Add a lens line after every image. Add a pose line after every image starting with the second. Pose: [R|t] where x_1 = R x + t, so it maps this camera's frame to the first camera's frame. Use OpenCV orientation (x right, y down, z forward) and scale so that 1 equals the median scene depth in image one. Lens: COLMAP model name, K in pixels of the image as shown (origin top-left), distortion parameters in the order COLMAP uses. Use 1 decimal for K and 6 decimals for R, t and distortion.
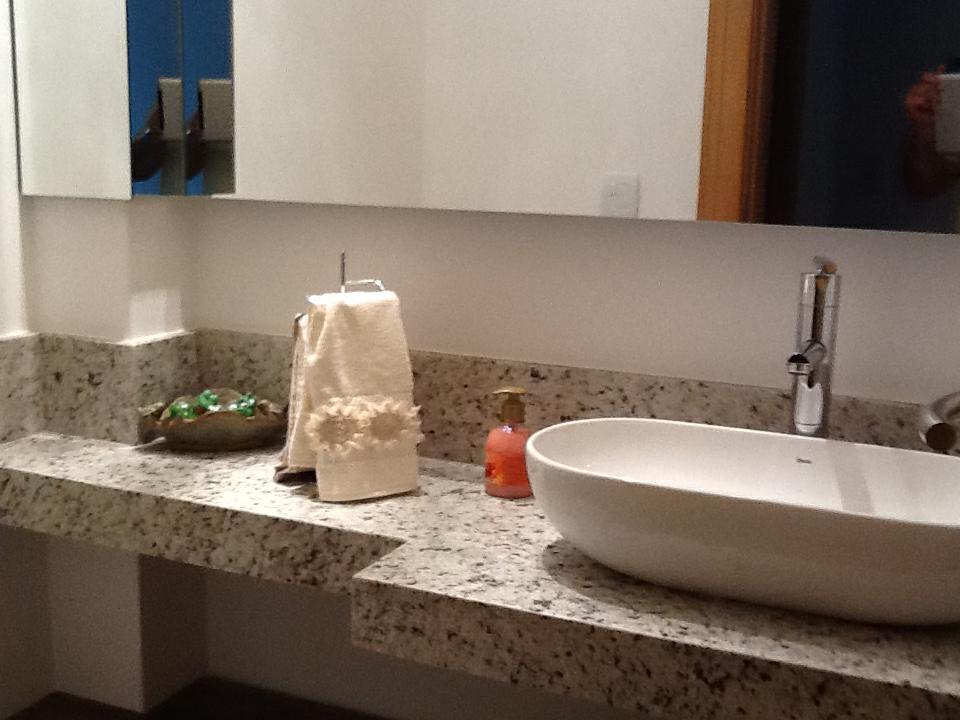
lens RADIAL K [[1136.8, 0, 480.0], [0, 1136.8, 360.0], [0, 0, 1]] dist [0.005018, -0.032438]
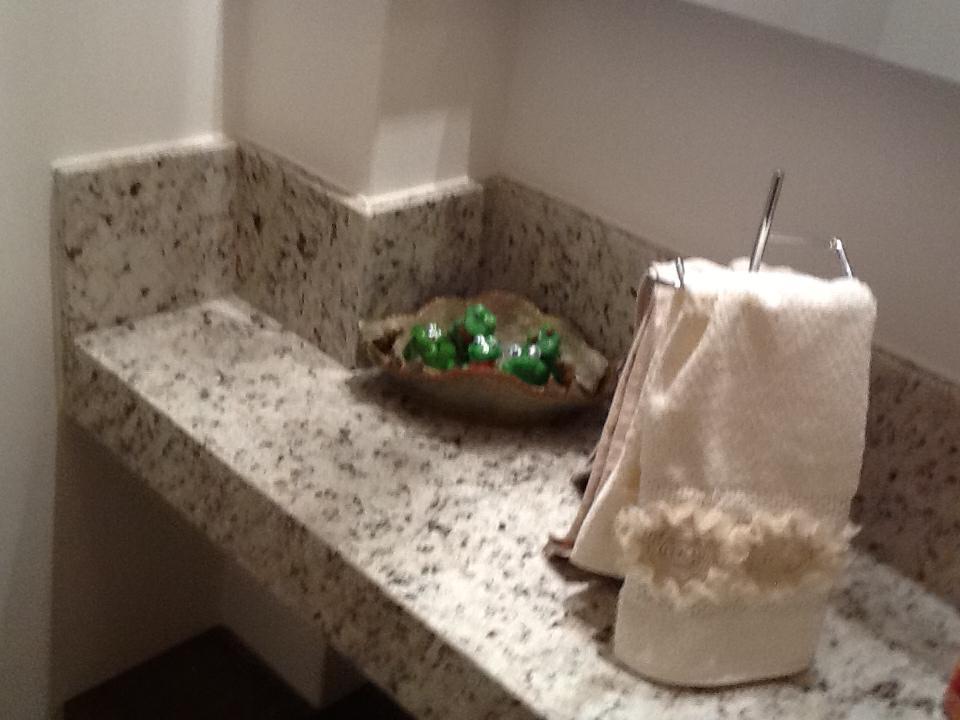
lens RADIAL K [[1136.8, 0, 480.0], [0, 1136.8, 360.0], [0, 0, 1]] dist [0.005018, -0.032438]
pose [[0.931367, 0.259333, -0.255542, -0.092774], [-0.174370, 0.933874, 0.312208, -0.139071], [0.319610, -0.246222, 0.915000, 0.503987]]
